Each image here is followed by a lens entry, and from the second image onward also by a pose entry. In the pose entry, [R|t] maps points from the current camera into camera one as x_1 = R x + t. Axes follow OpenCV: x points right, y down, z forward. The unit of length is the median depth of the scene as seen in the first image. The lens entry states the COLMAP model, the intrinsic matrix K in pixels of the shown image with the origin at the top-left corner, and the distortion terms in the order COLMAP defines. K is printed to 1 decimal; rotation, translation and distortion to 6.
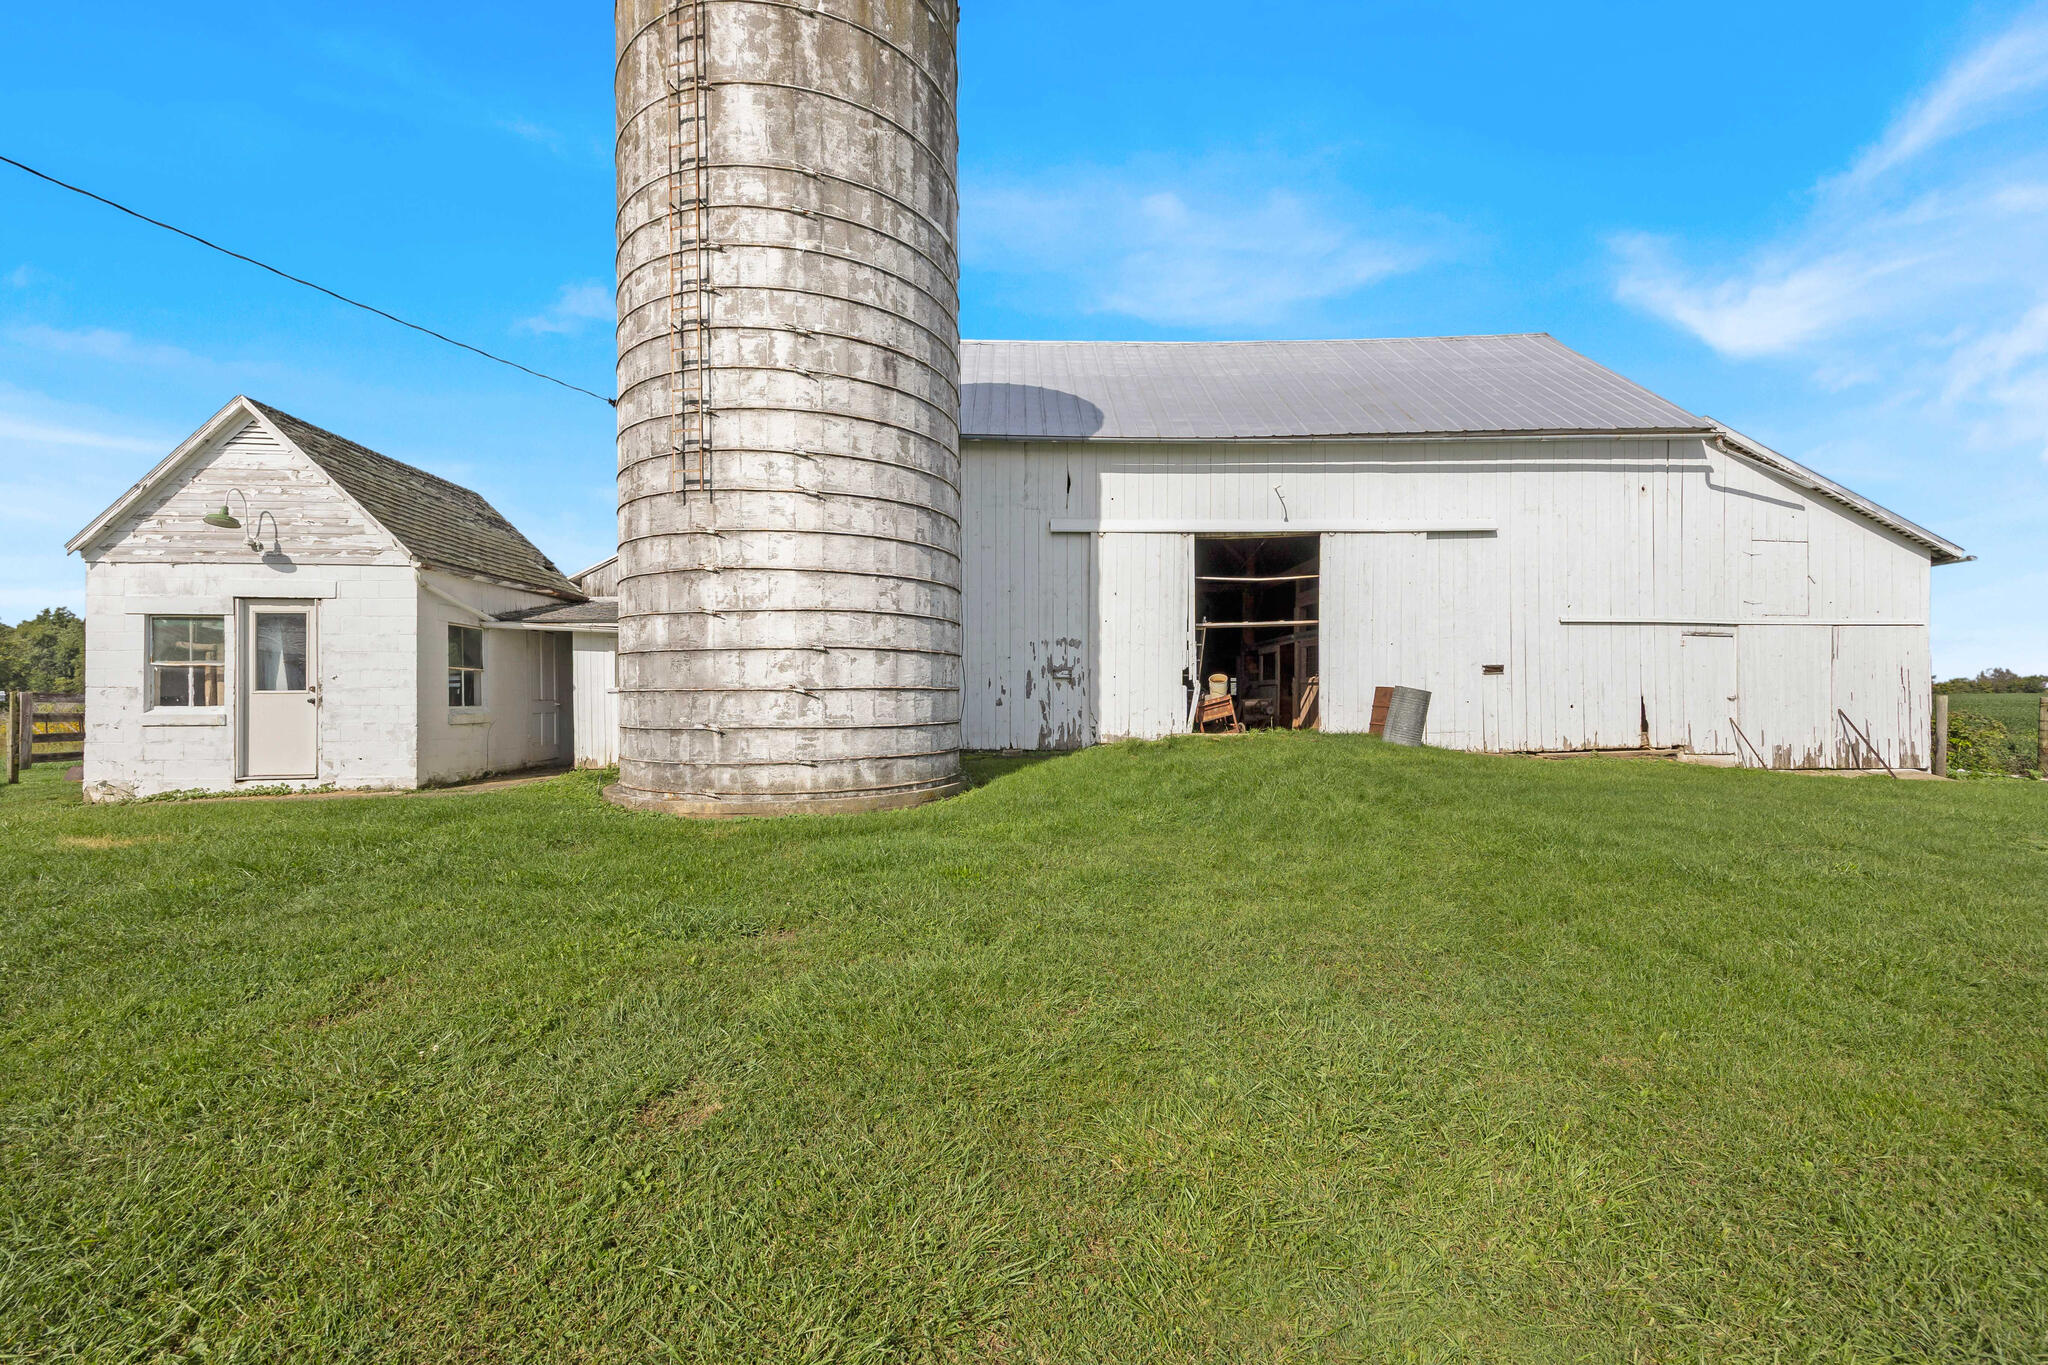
lens RADIAL K [[801.5, 0, 1023.4], [0, 801.5, 666.3], [0, 0, 1]] dist [-0.002152, -0.000545]
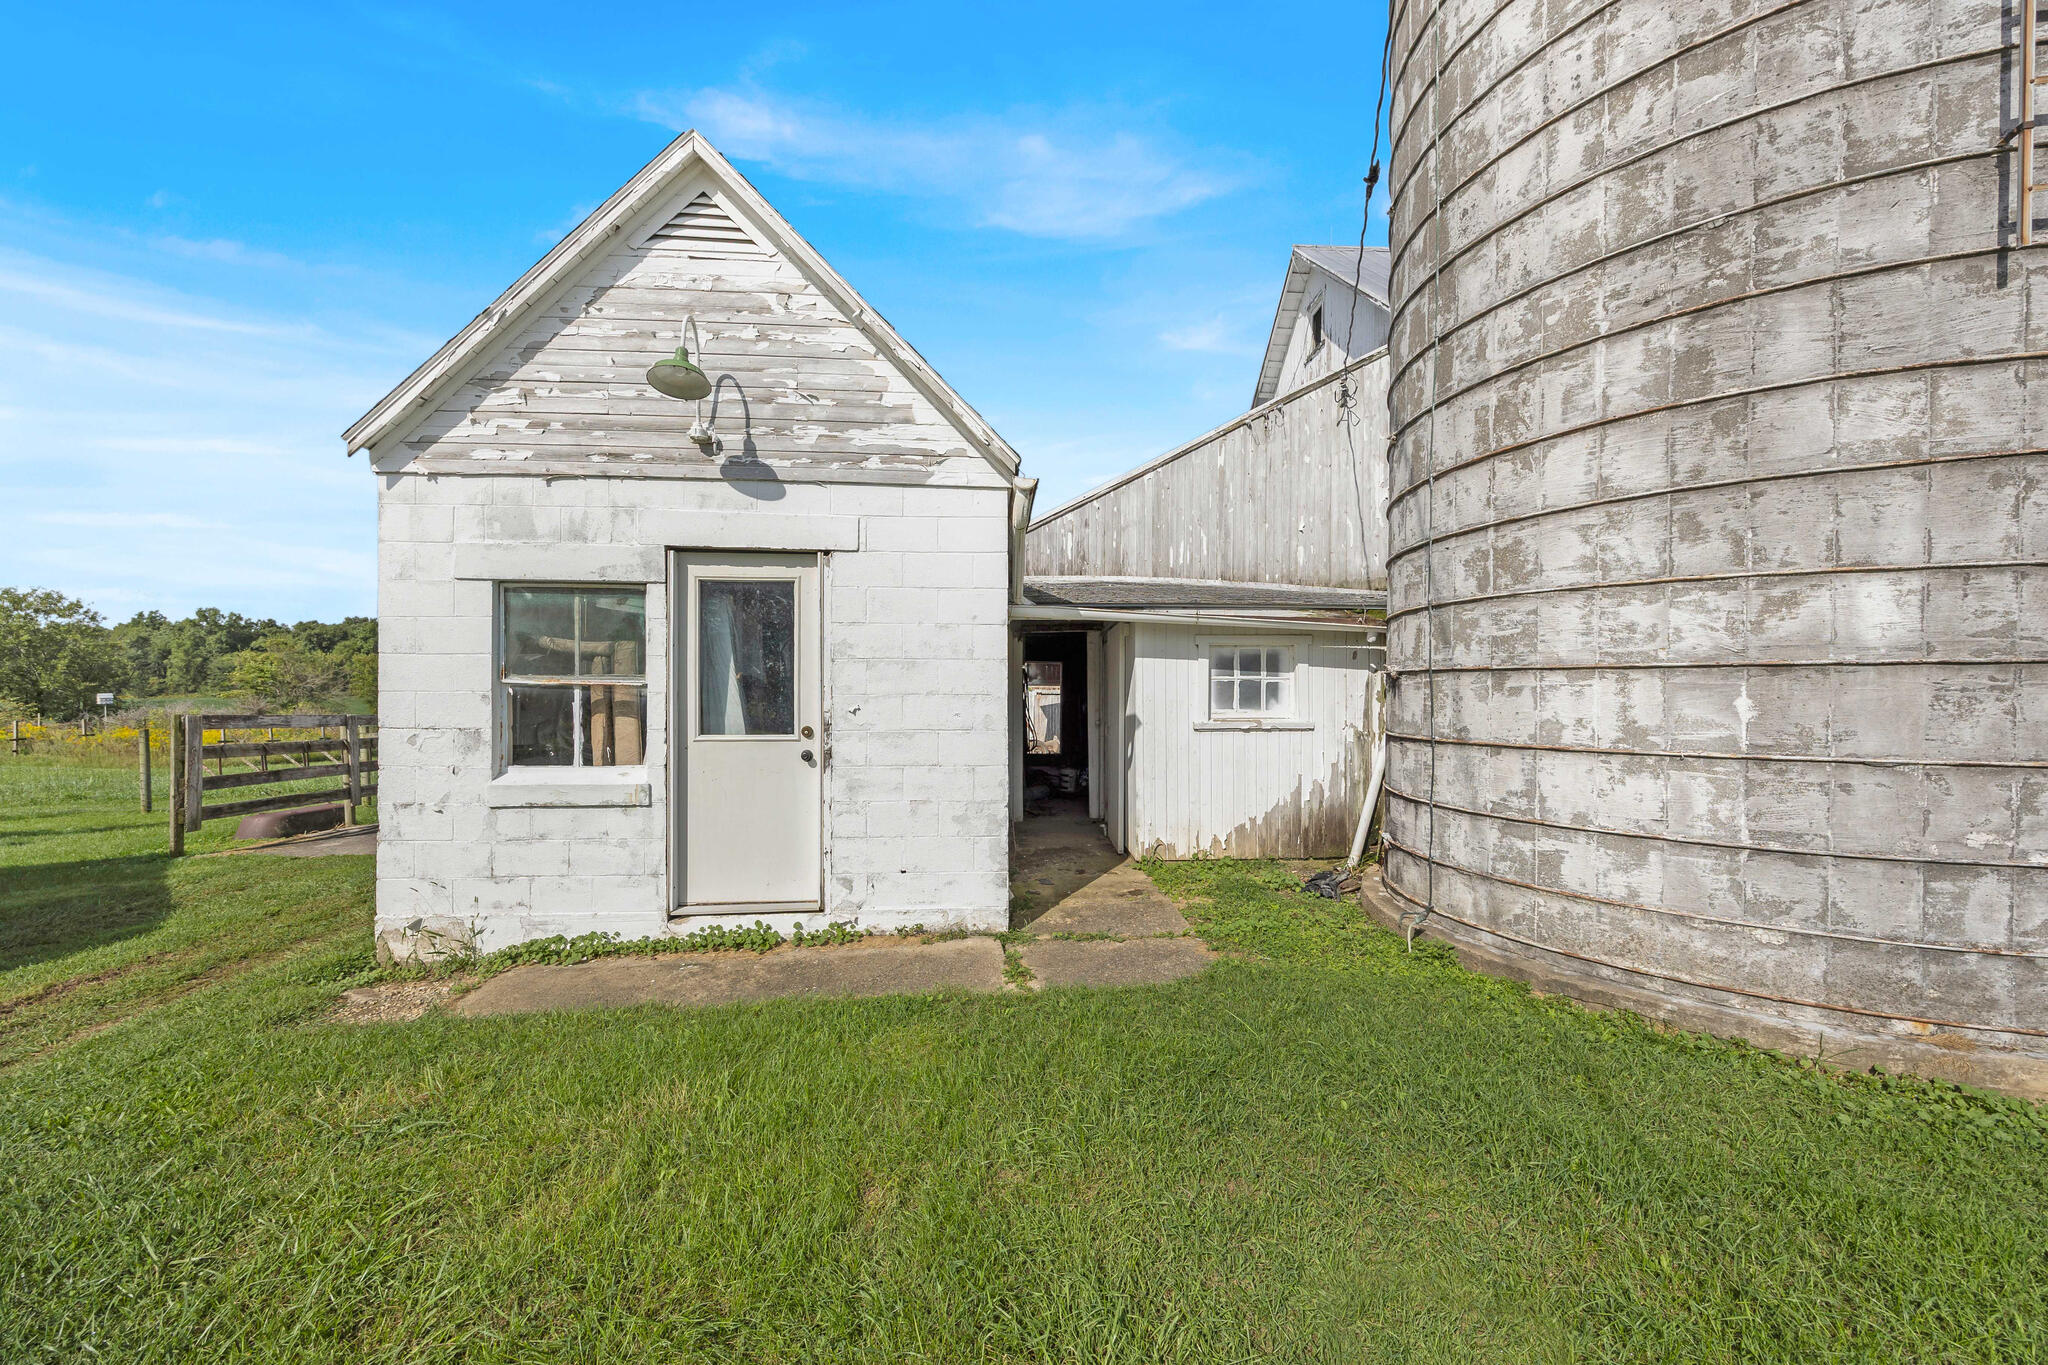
lens RADIAL K [[763.0, 0, 1026.8], [0, 763.0, 676.9], [0, 0, 1]] dist [-0.005861, -0.000069]
pose [[0.999770, 0.006046, -0.020562, -0.751692], [-0.005893, 0.999955, 0.007470, -0.010946], [0.020606, -0.007347, 0.999761, 0.530508]]
